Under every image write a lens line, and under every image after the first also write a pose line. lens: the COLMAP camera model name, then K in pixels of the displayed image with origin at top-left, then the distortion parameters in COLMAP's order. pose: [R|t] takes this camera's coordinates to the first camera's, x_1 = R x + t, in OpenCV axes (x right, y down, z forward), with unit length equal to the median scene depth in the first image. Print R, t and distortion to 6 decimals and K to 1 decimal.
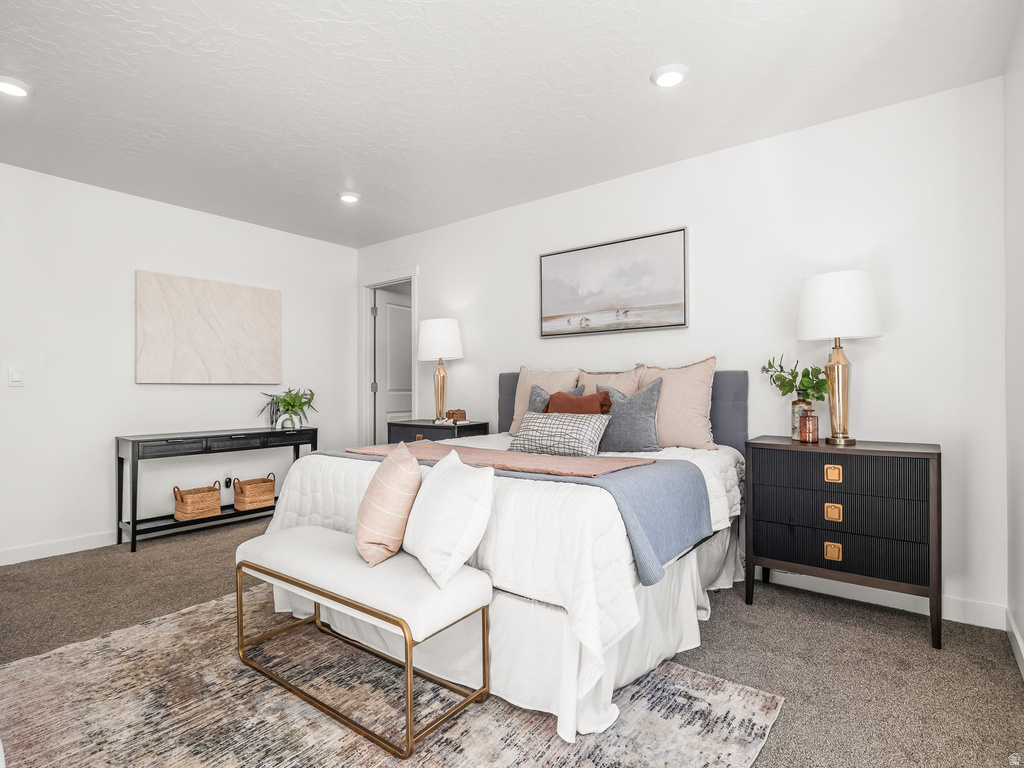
lens RADIAL K [[532.5, 0, 513.0], [0, 532.5, 387.9], [0, 0, 1]] dist [-0.012169, -0.000733]
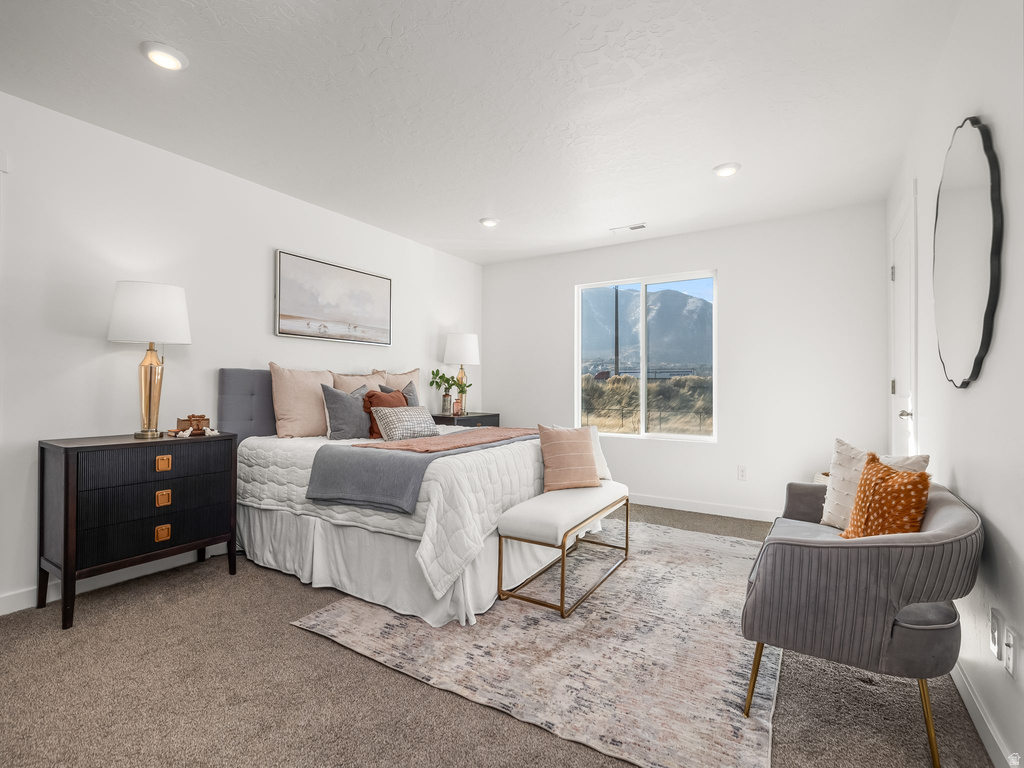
lens RADIAL K [[477.5, 0, 504.6], [0, 477.5, 384.5], [0, 0, 1]] dist [-0.013007, 0.001219]
pose [[-0.077217, 0.010252, 0.996962, -0.897206], [-0.004964, 0.999931, -0.010667, 0.003575], [-0.997002, -0.005772, -0.077161, 0.698557]]
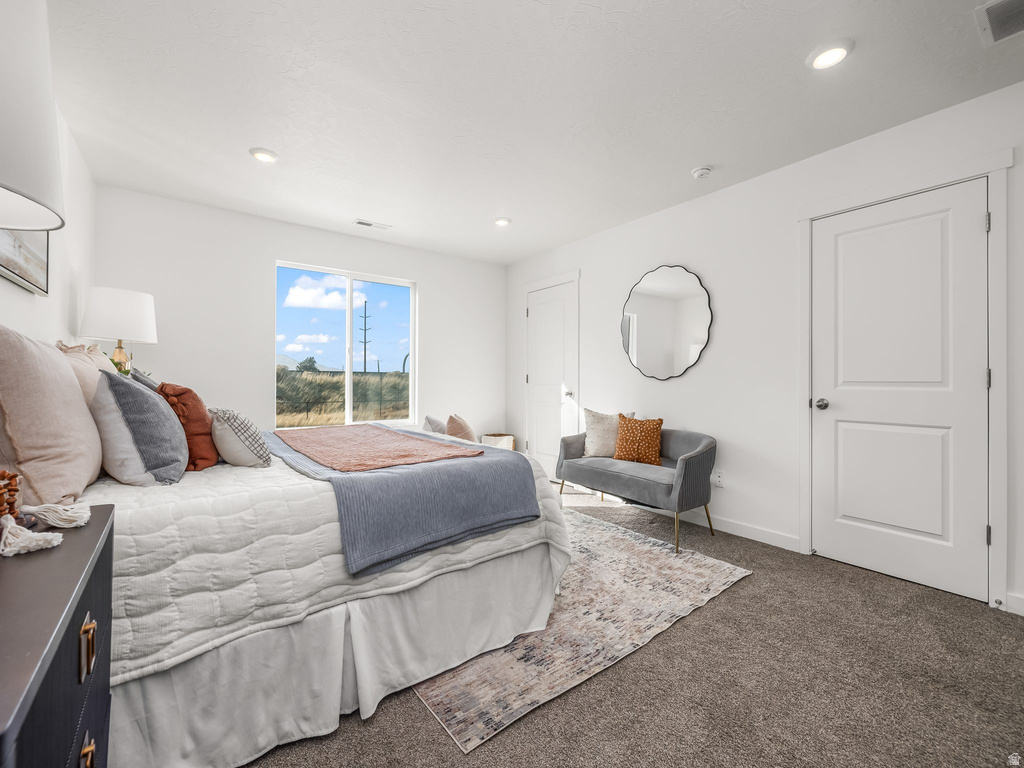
lens RADIAL K [[429.9, 0, 503.3], [0, 429.9, 377.9], [0, 0, 1]] dist [-0.004698, 0.000659]
pose [[-0.958793, -0.001043, 0.284105, -0.407646], [-0.003264, 0.999968, -0.007346, 0.002974], [-0.284088, -0.007971, -0.958765, 1.234259]]
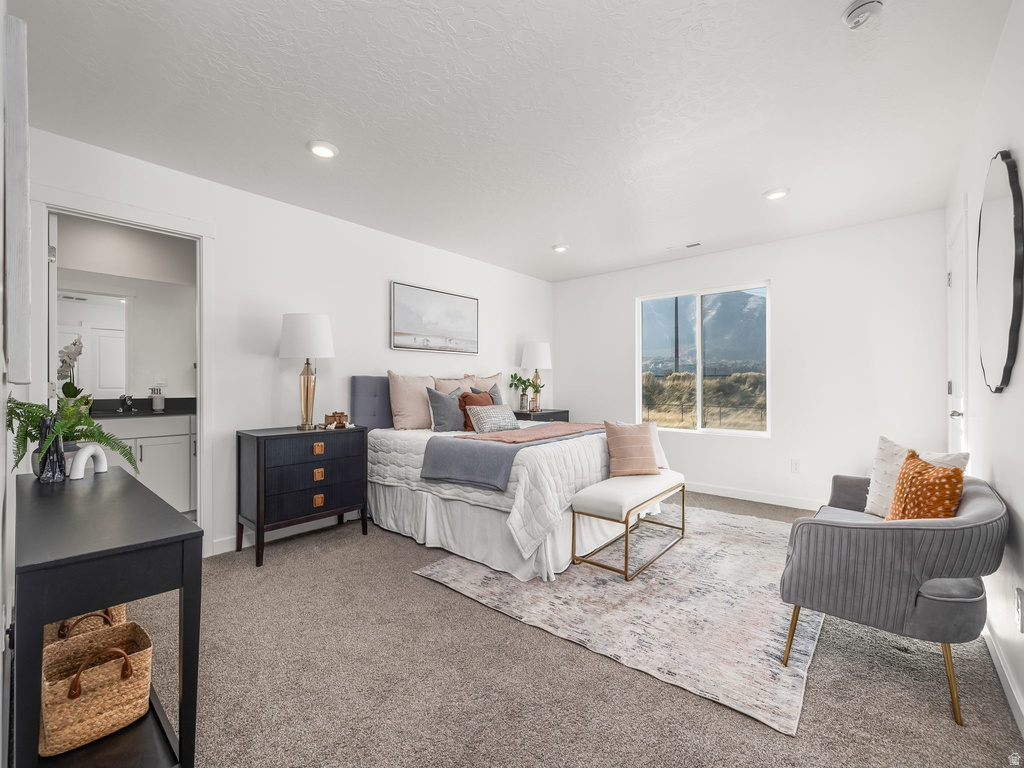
lens RADIAL K [[429.9, 0, 503.4], [0, 429.9, 385.4], [0, 0, 1]] dist [-0.004698, 0.000659]
pose [[0.075661, 0.002770, 0.997130, -0.973881], [0.000129, 0.999996, -0.002787, -0.006869], [-0.997134, 0.000339, 0.075660, 0.716376]]
